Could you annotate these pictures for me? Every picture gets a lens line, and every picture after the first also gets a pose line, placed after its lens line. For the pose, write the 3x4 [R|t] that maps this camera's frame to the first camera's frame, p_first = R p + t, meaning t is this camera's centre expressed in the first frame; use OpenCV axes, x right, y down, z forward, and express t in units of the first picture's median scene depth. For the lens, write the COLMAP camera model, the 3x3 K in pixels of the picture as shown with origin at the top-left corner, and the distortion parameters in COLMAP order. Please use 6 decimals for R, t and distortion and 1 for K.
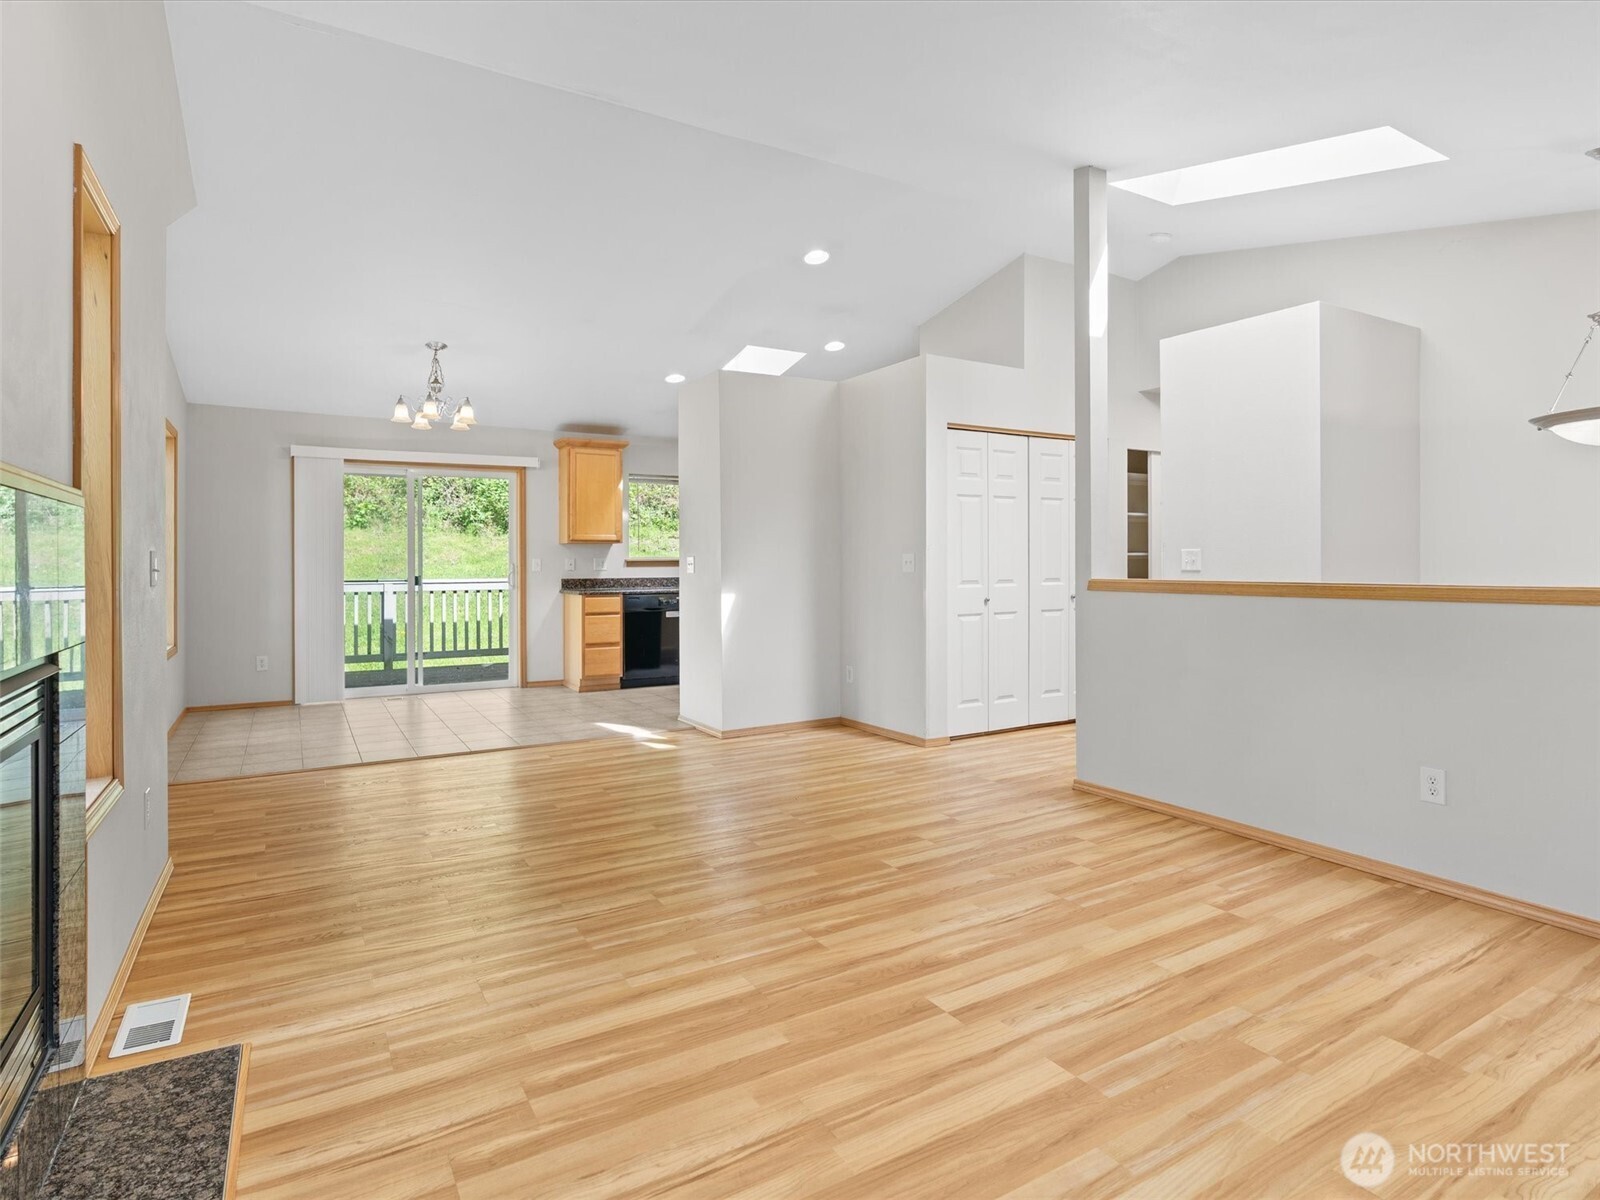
lens RADIAL K [[861.2, 0, 812.1], [0, 861.2, 595.9], [0, 0, 1]] dist [-0.004220, 0.000573]
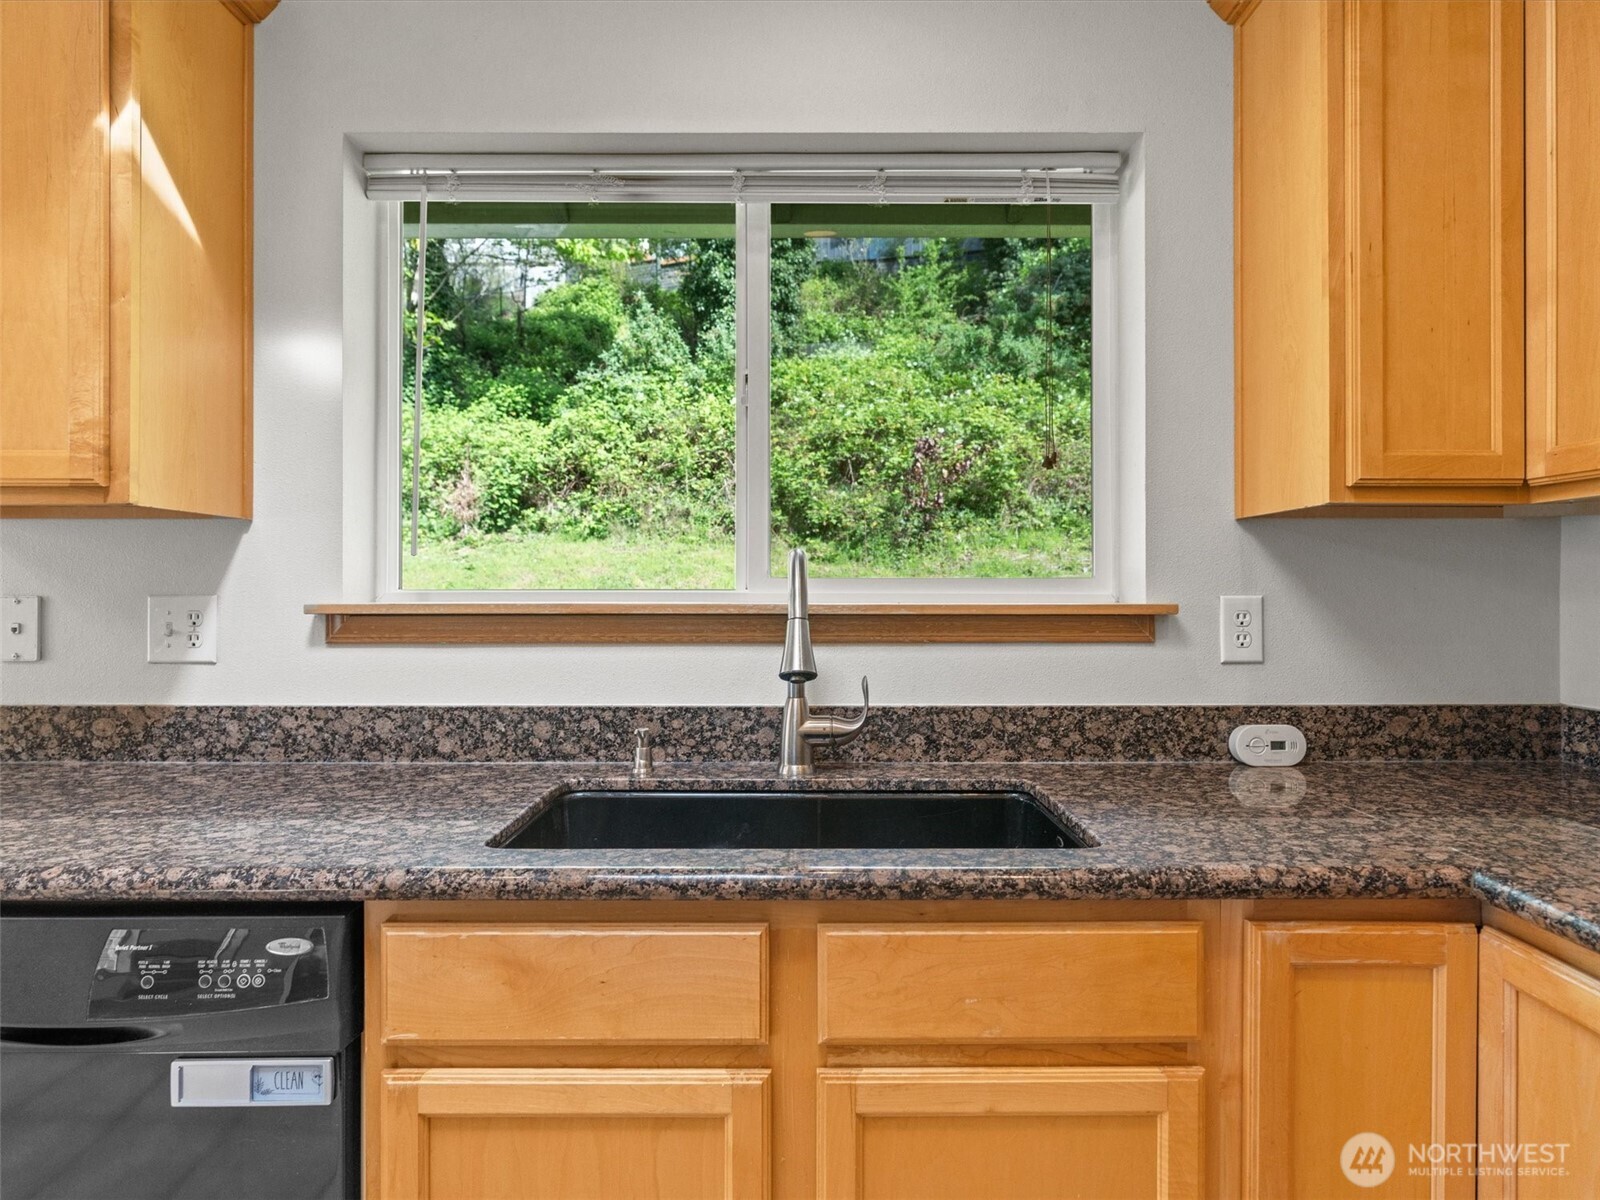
lens RADIAL K [[921.8, 0, 808.7], [0, 921.8, 584.3], [0, 0, 1]] dist [-0.005027, 0.000650]
pose [[0.861018, 0.004183, -0.508557, -0.026110], [-0.026047, 0.999017, -0.035880, -0.036405], [0.507907, 0.044140, 0.860280, 0.770823]]
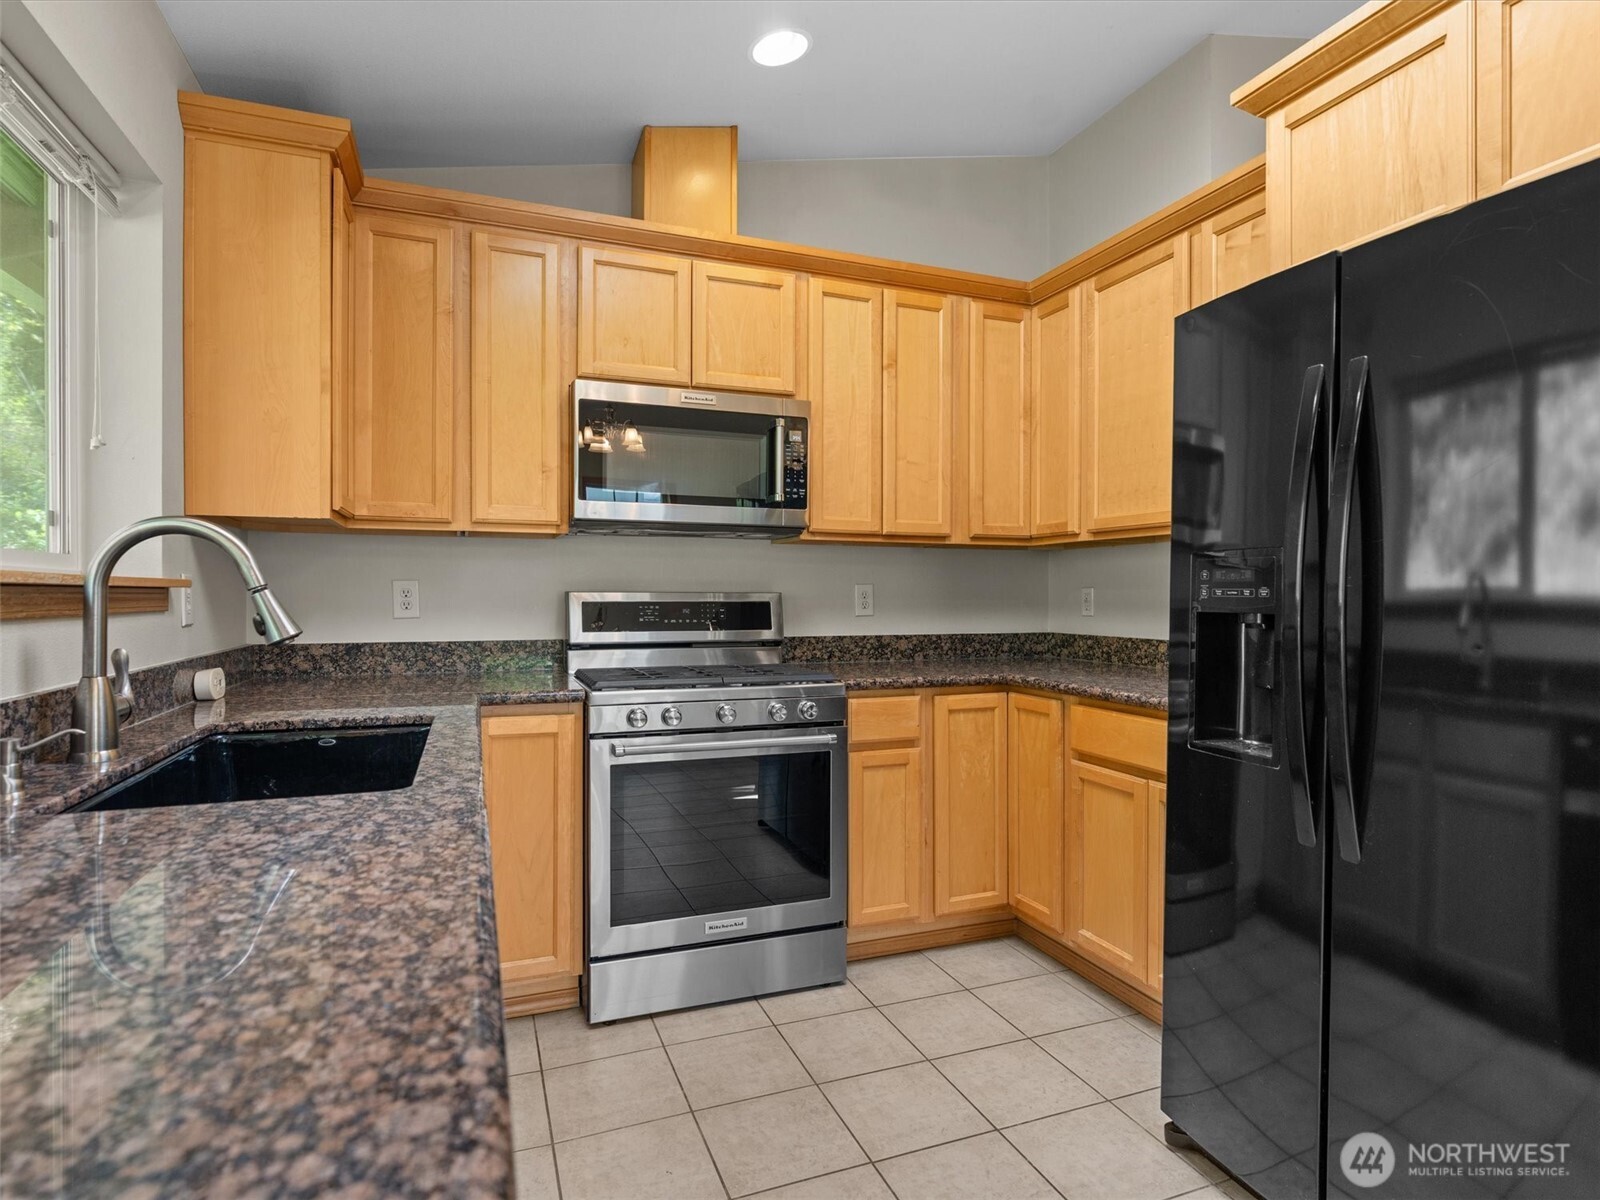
lens RADIAL K [[861.2, 0, 812.1], [0, 861.2, 595.9], [0, 0, 1]] dist [-0.004220, 0.000573]
pose [[0.167145, 0.005987, 0.985914, -0.227459], [0.035107, 0.999311, -0.012020, -0.029358], [-0.985307, 0.036621, 0.166820, 0.775379]]
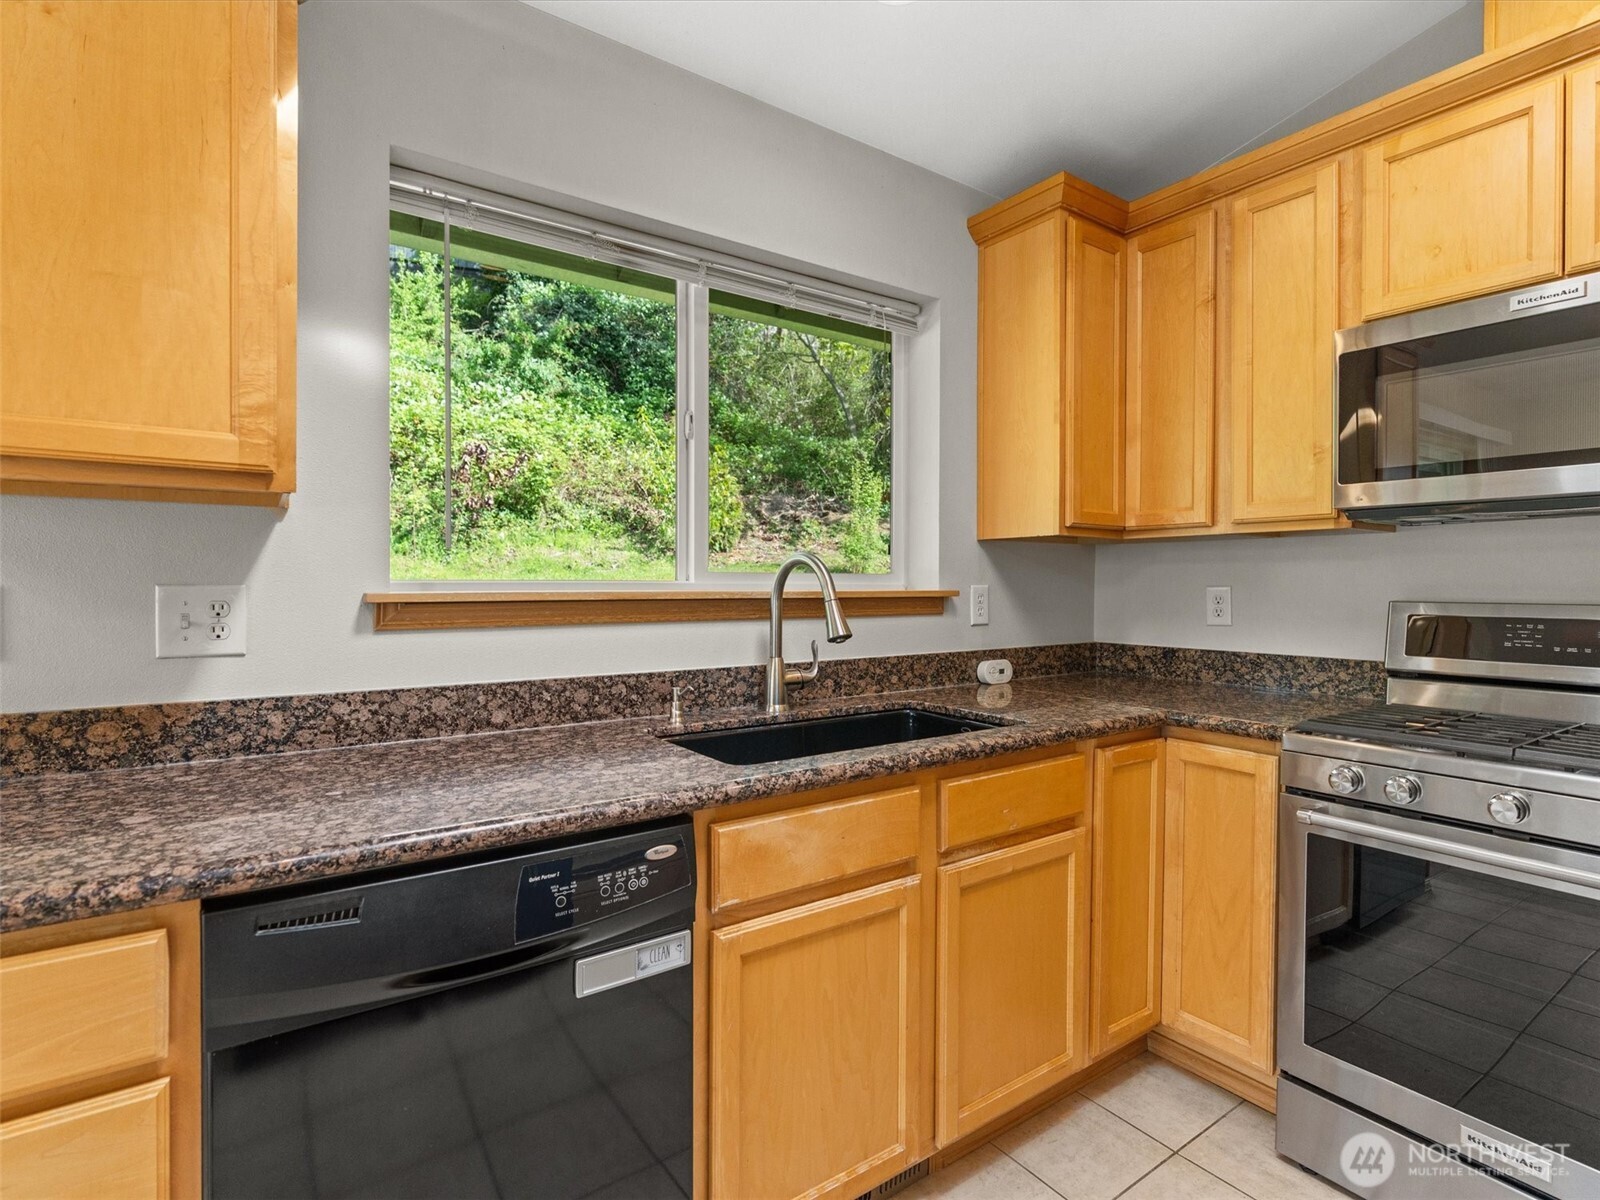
lens RADIAL K [[806.0, 0, 806.2], [0, 806.0, 589.7], [0, 0, 1]] dist [-0.007504, 0.000573]
pose [[0.996825, 0.008210, 0.079196, -0.120355], [-0.005693, 0.999473, -0.031956, -0.032643], [-0.079417, 0.031403, 0.996347, 0.709135]]
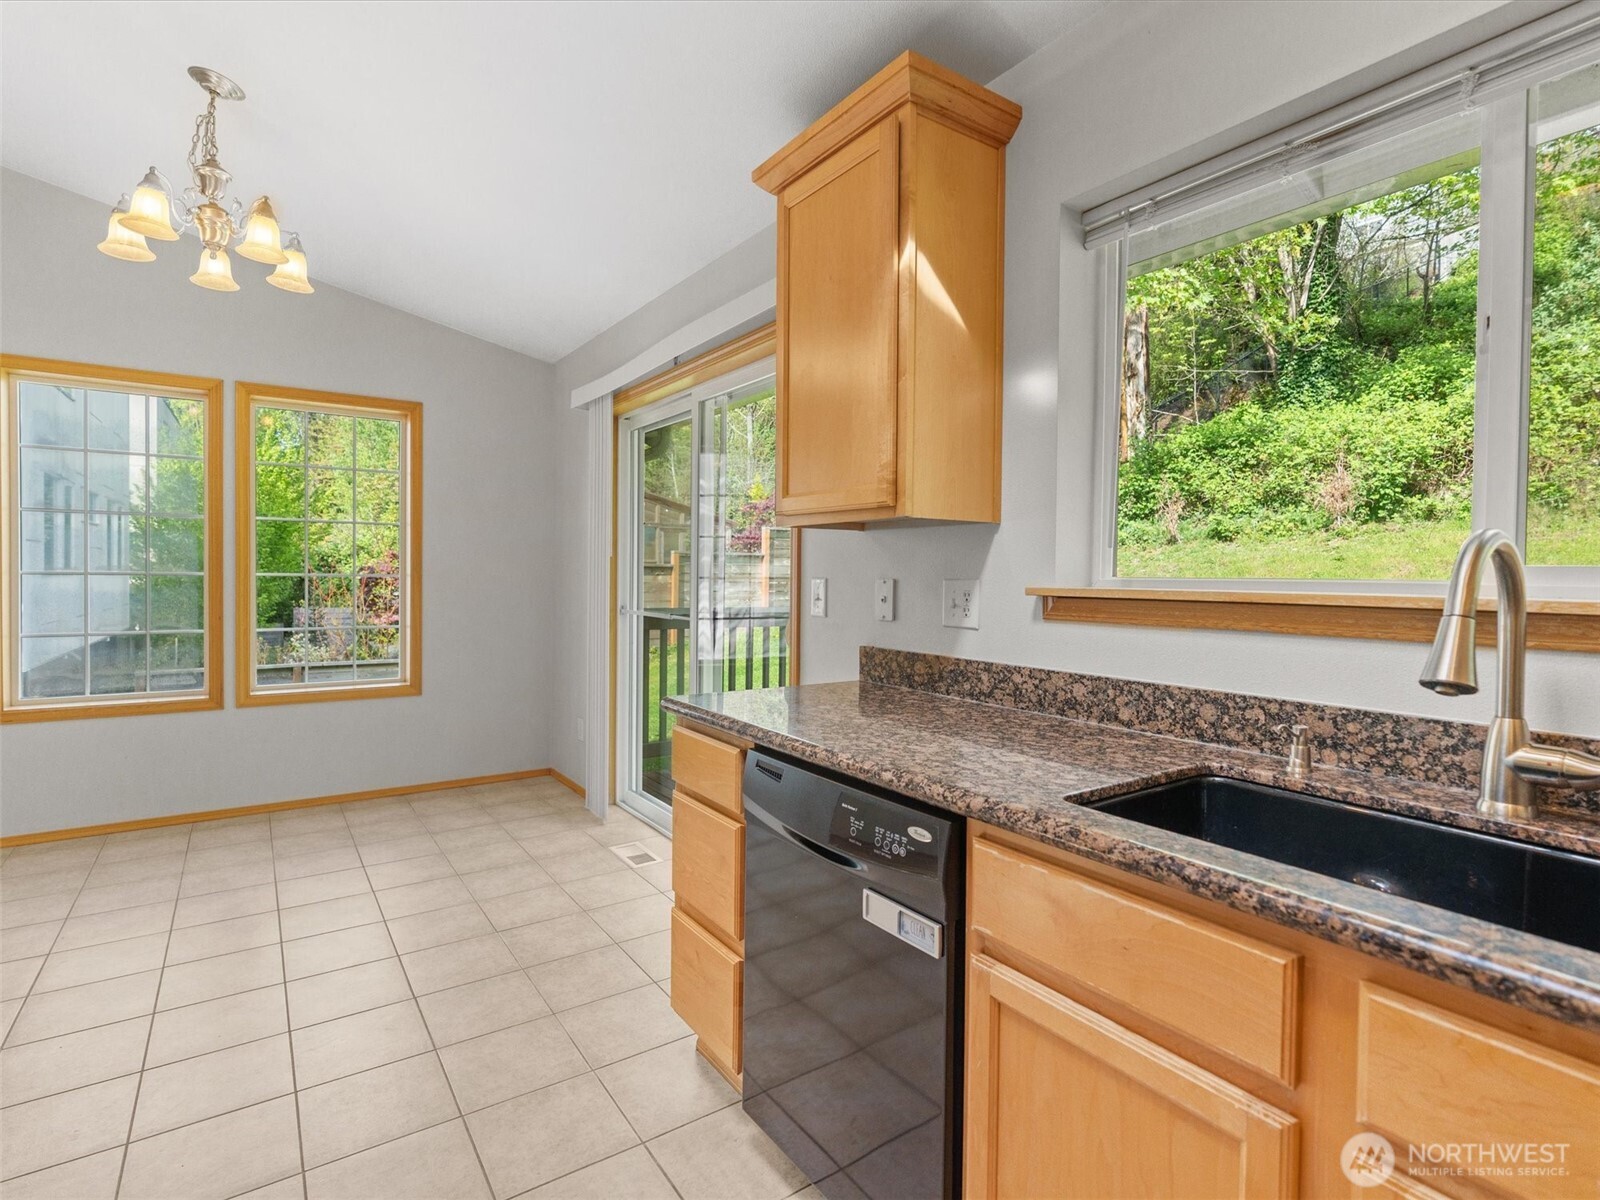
lens RADIAL K [[806.0, 0, 806.2], [0, 806.0, 589.7], [0, 0, 1]] dist [-0.007504, 0.000573]
pose [[0.065010, 0.026270, -0.997539, -0.006165], [-0.050376, 0.998465, 0.023012, -0.037619], [0.996612, 0.048756, 0.066233, 0.805505]]
